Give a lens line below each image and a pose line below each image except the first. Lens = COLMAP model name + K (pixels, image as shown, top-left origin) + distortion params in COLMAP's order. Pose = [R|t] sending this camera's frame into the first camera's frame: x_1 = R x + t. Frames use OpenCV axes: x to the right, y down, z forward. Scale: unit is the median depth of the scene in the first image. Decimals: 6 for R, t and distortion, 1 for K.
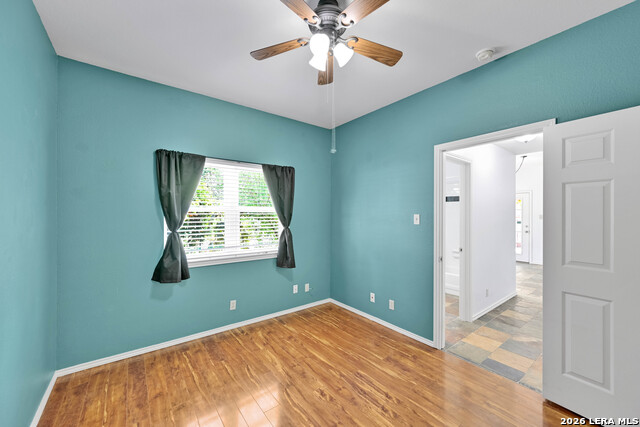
lens RADIAL K [[248.6, 0, 320.1], [0, 248.6, 214.9], [0, 0, 1]] dist [-0.000182, 0.000015]
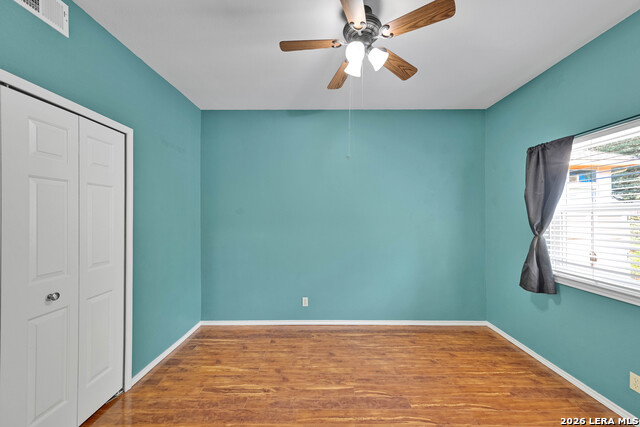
lens RADIAL K [[248.6, 0, 319.6], [0, 248.6, 213.5], [0, 0, 1]] dist [-0.000182, 0.000015]
pose [[-0.620168, 0.001189, -0.784468, 0.670251], [0.006694, 0.999970, -0.003776, -0.014211], [0.784440, -0.007593, -0.620158, 1.056195]]
